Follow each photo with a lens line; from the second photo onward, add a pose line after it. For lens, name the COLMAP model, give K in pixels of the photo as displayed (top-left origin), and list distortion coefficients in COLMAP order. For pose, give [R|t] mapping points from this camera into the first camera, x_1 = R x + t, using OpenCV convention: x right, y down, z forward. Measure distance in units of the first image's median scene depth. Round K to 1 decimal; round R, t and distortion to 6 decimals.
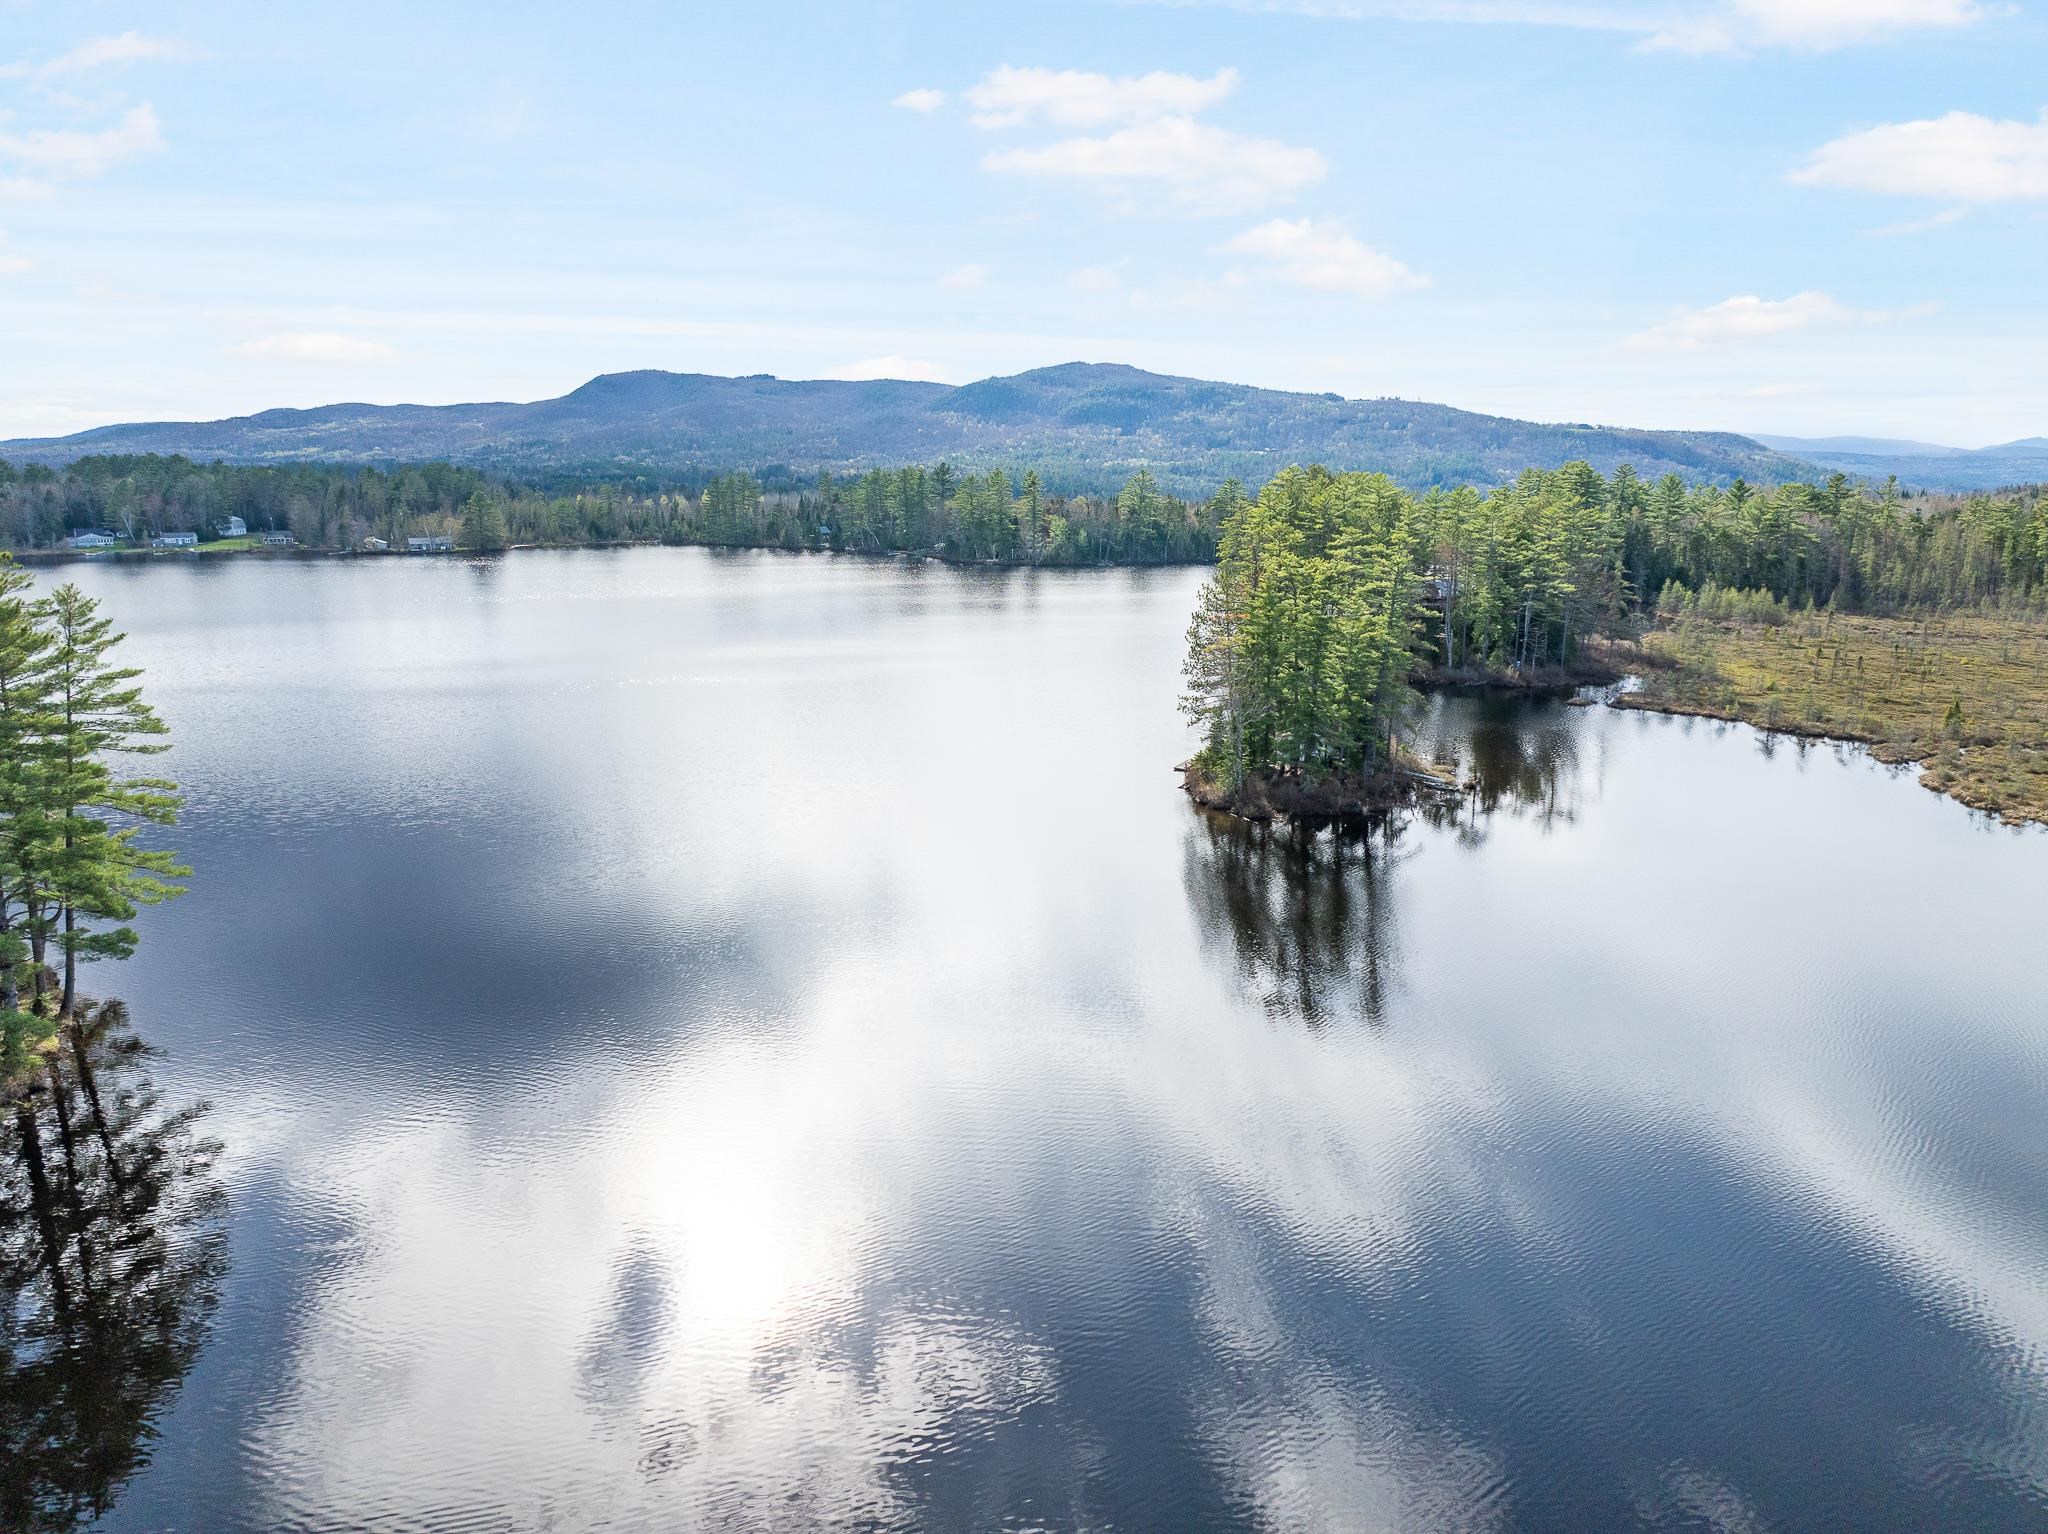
lens RADIAL K [[1437.7, 0, 1024.0], [0, 1437.7, 767.0], [0, 0, 1]] dist [-0.056801, 0.025247]
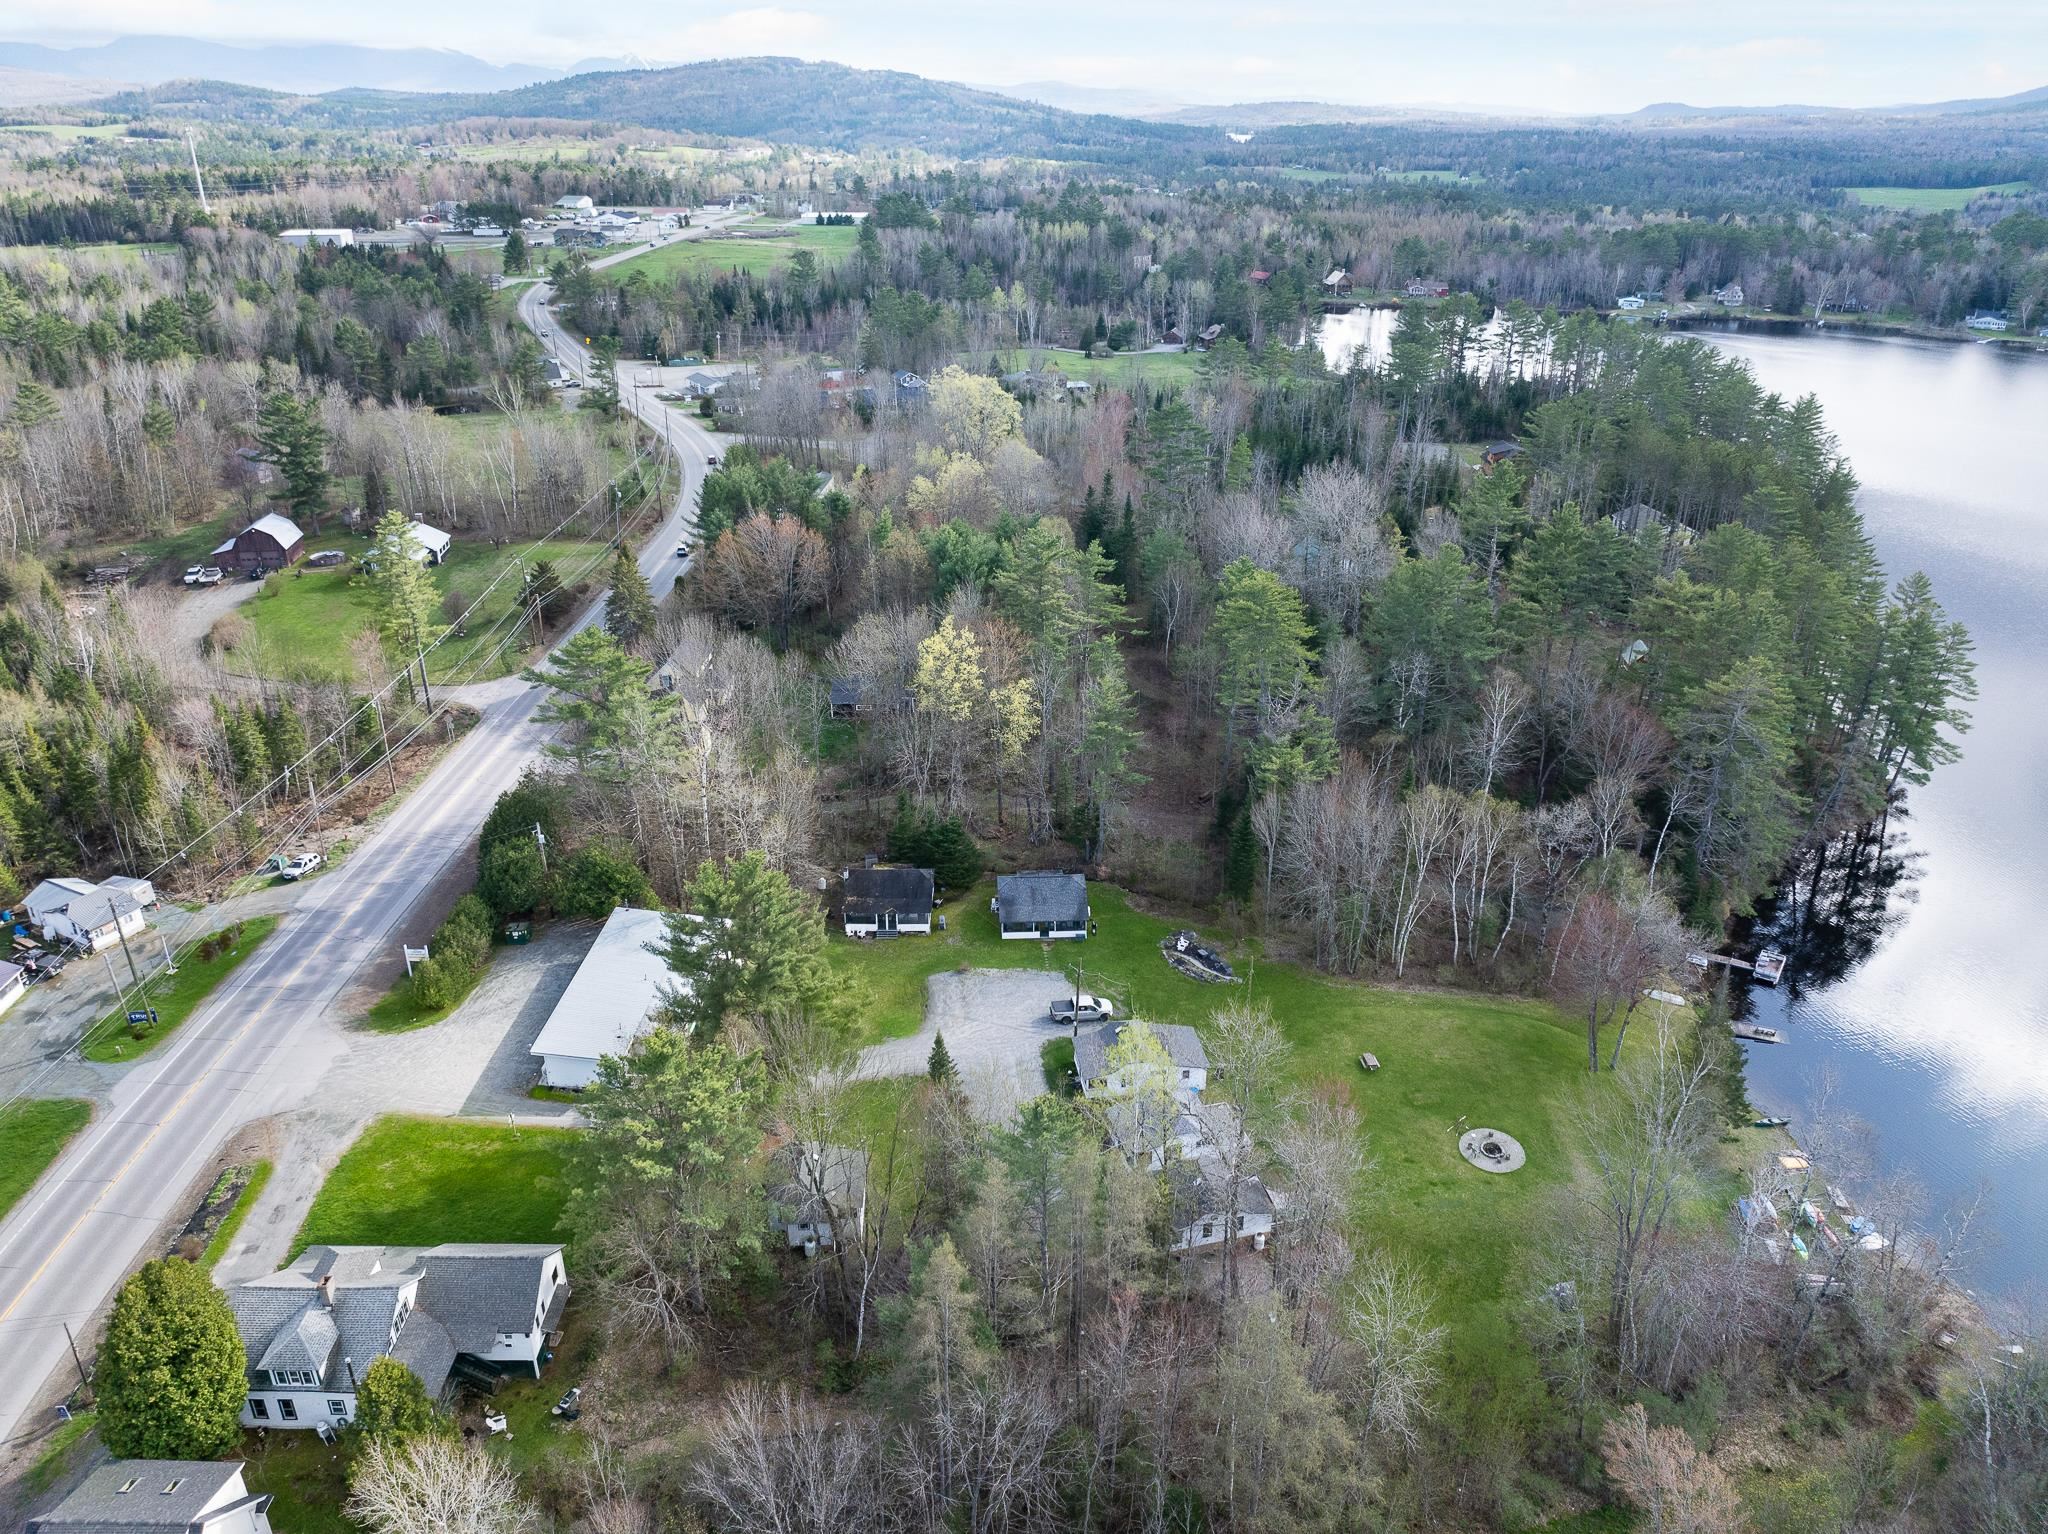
lens RADIAL K [[1437.7, 0, 1024.0], [0, 1437.7, 767.0], [0, 0, 1]] dist [-0.056801, 0.025247]
pose [[0.407829, 0.371873, -0.833898, 0.574356], [-0.181745, 0.928089, 0.324992, -0.316613], [0.894787, 0.019016, 0.446088, -1.139825]]
